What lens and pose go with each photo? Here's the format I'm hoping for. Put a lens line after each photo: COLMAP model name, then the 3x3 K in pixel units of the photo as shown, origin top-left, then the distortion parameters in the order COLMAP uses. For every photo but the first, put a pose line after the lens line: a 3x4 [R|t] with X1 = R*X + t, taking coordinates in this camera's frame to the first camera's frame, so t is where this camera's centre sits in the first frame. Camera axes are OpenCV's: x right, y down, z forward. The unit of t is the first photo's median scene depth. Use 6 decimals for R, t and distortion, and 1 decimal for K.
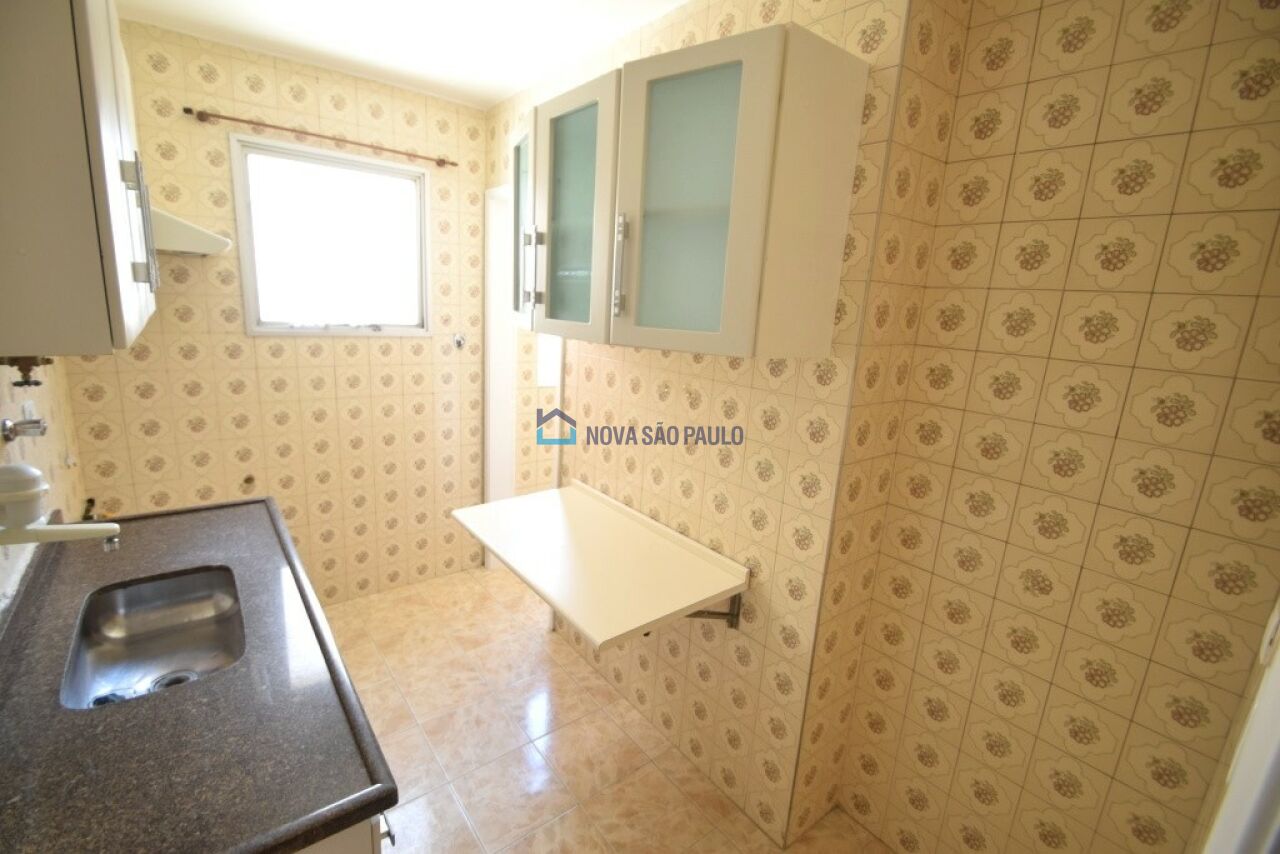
lens RADIAL K [[569.8, 0, 643.8], [0, 569.8, 424.6], [0, 0, 1]] dist [-0.013800, -0.000573]
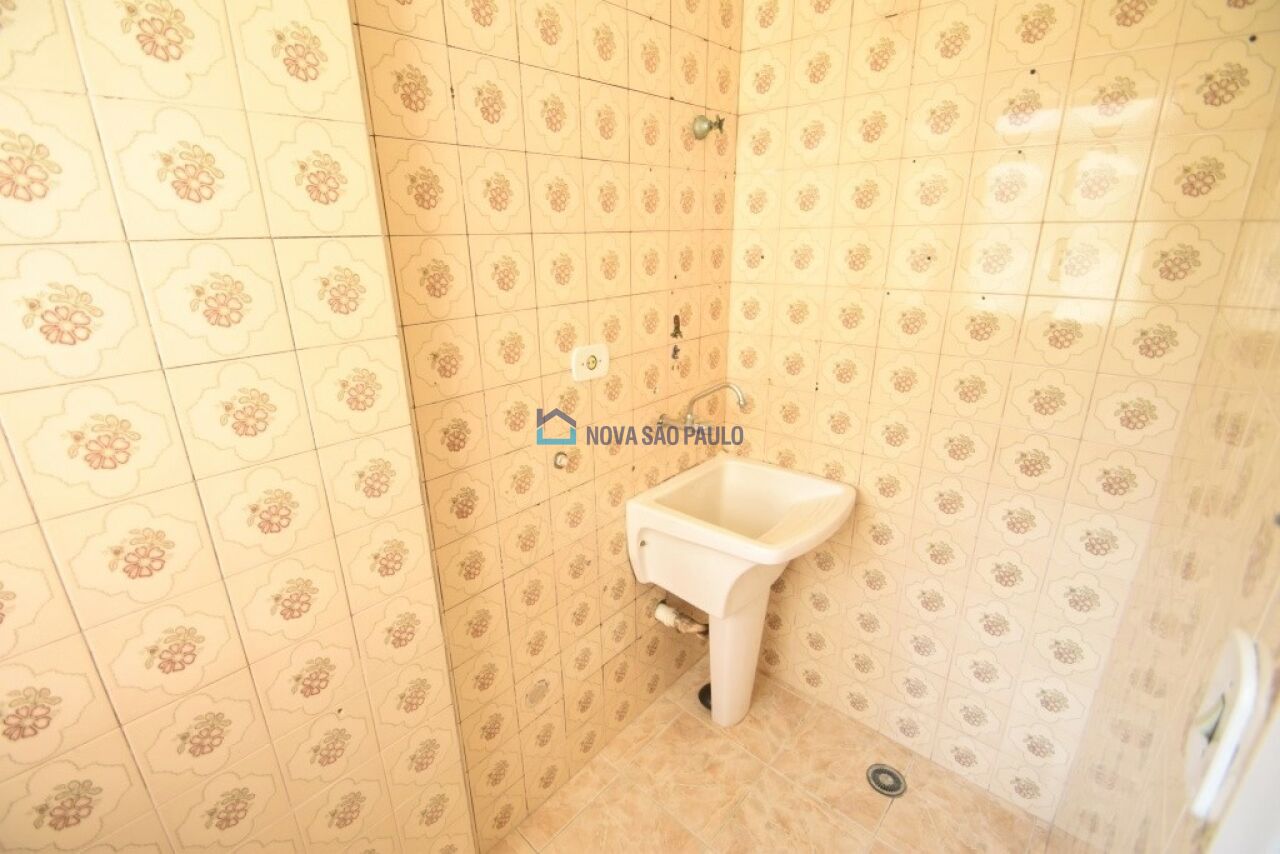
lens RADIAL K [[569.8, 0, 633.4], [0, 569.8, 429.9], [0, 0, 1]] dist [-0.013800, -0.000573]
pose [[0.983235, -0.128800, 0.129069, -0.096530], [0.113214, 0.986102, 0.121592, -0.200293], [-0.142936, -0.104941, 0.984153, 0.091910]]
